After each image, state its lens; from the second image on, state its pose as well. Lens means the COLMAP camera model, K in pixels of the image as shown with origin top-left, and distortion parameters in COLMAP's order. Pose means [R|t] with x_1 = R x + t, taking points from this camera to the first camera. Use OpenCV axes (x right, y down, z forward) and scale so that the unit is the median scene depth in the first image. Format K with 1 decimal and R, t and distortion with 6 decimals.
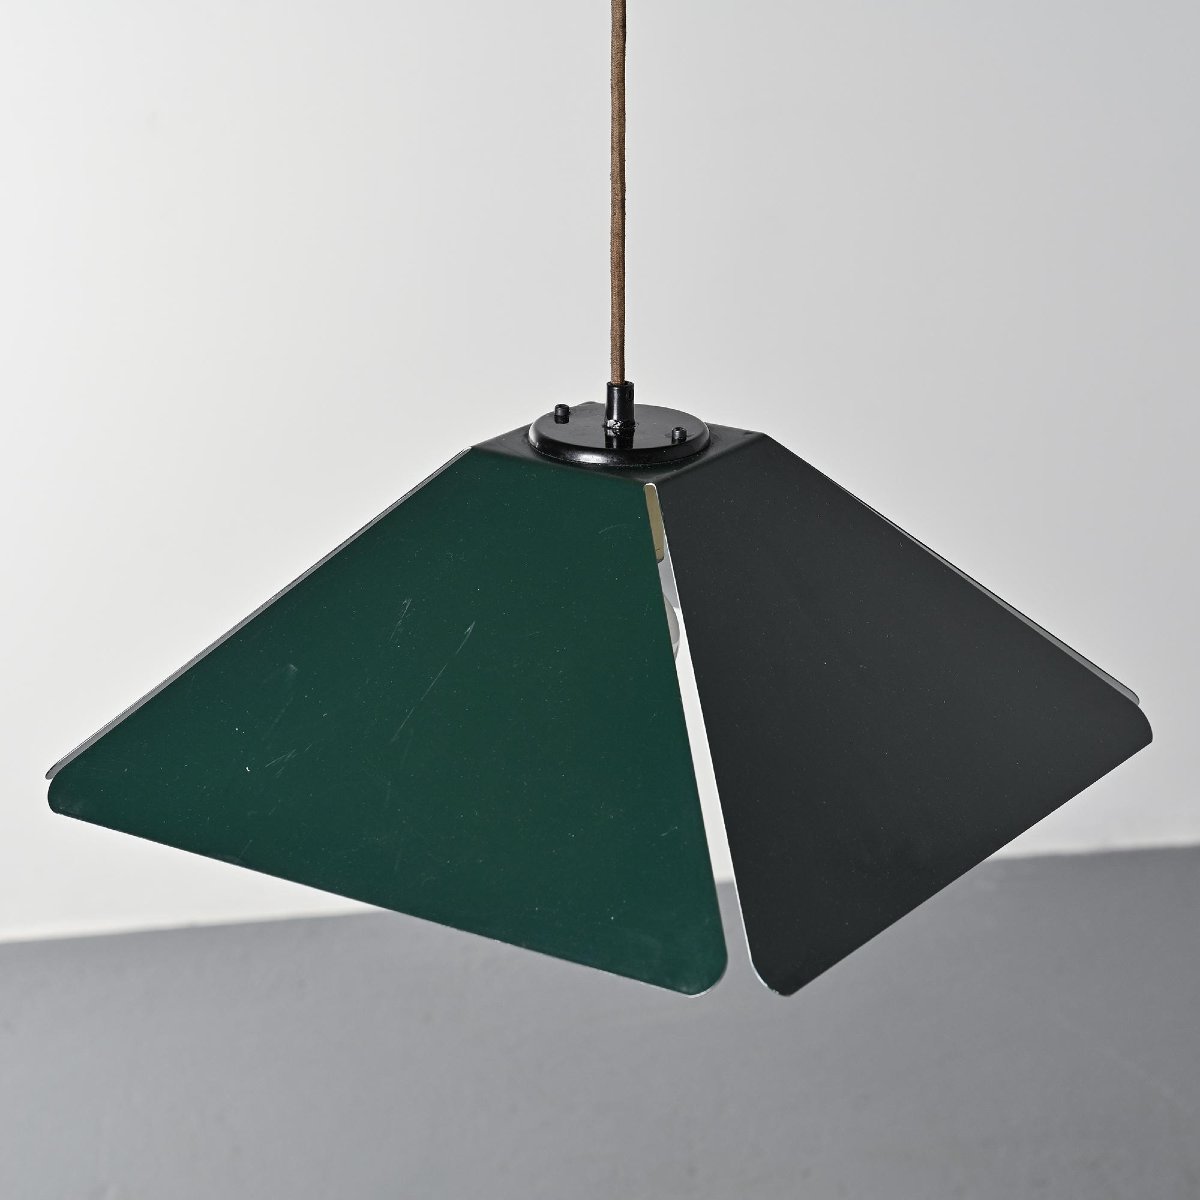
lens RADIAL K [[3734.2, 0, 597.9], [0, 3734.2, 601.7], [0, 0, 1]] dist [0.064648, 0.000000]
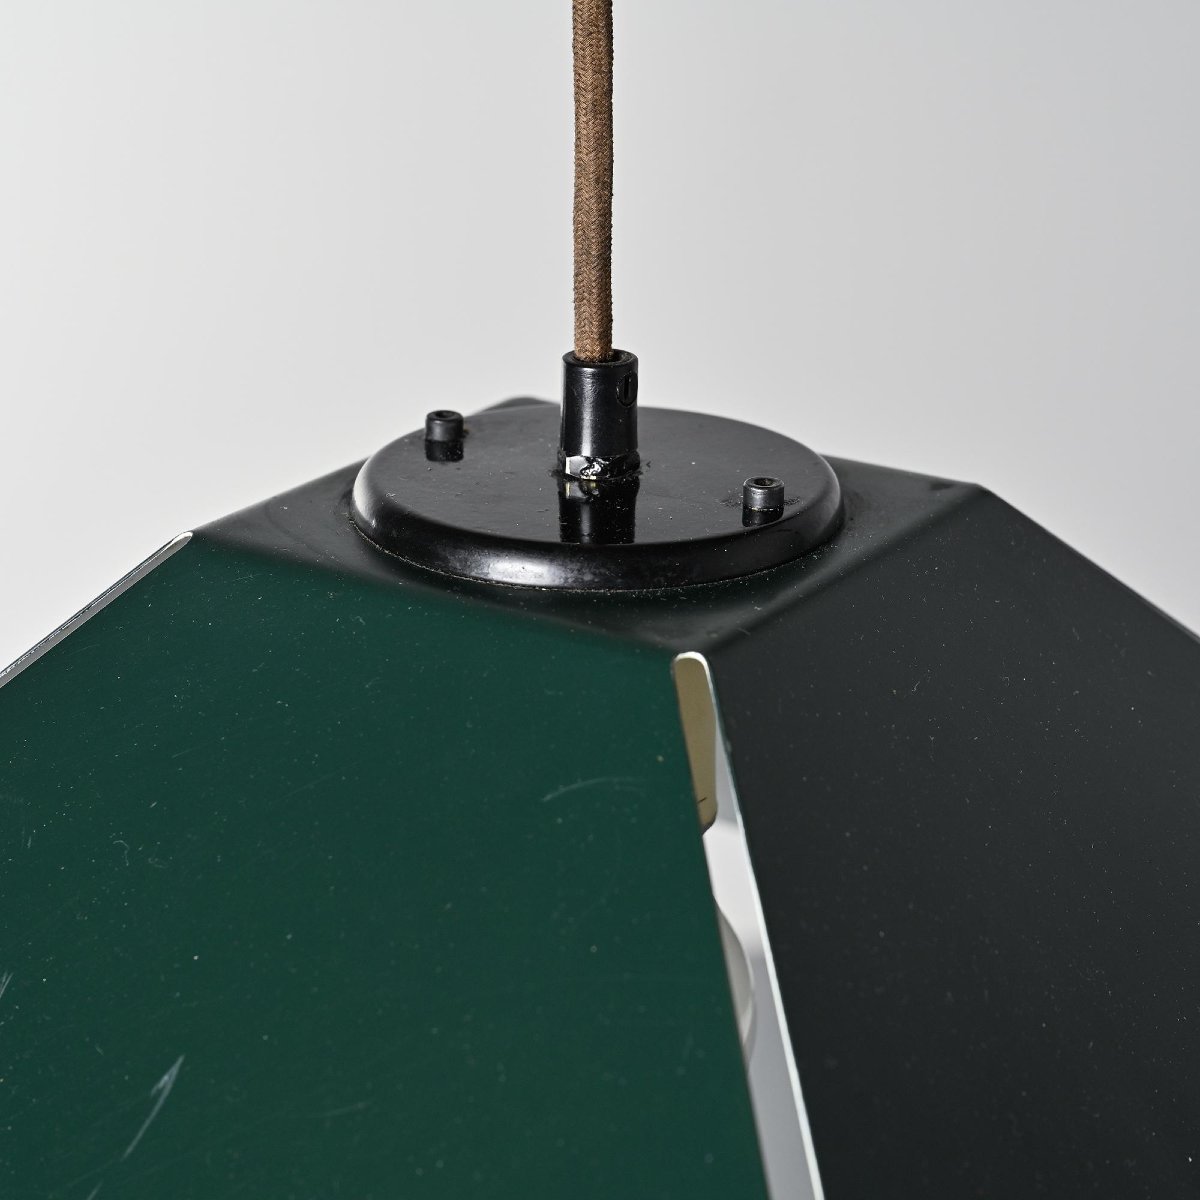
lens RADIAL K [[3734.2, 0, 604.5], [0, 3734.2, 596.1], [0, 0, 1]] dist [0.064648, 0.000000]
pose [[0.999942, -0.003673, 0.010076, 0.002636], [0.003384, 0.999587, 0.028528, -0.045569], [-0.010177, -0.028492, 0.999542, 0.635833]]
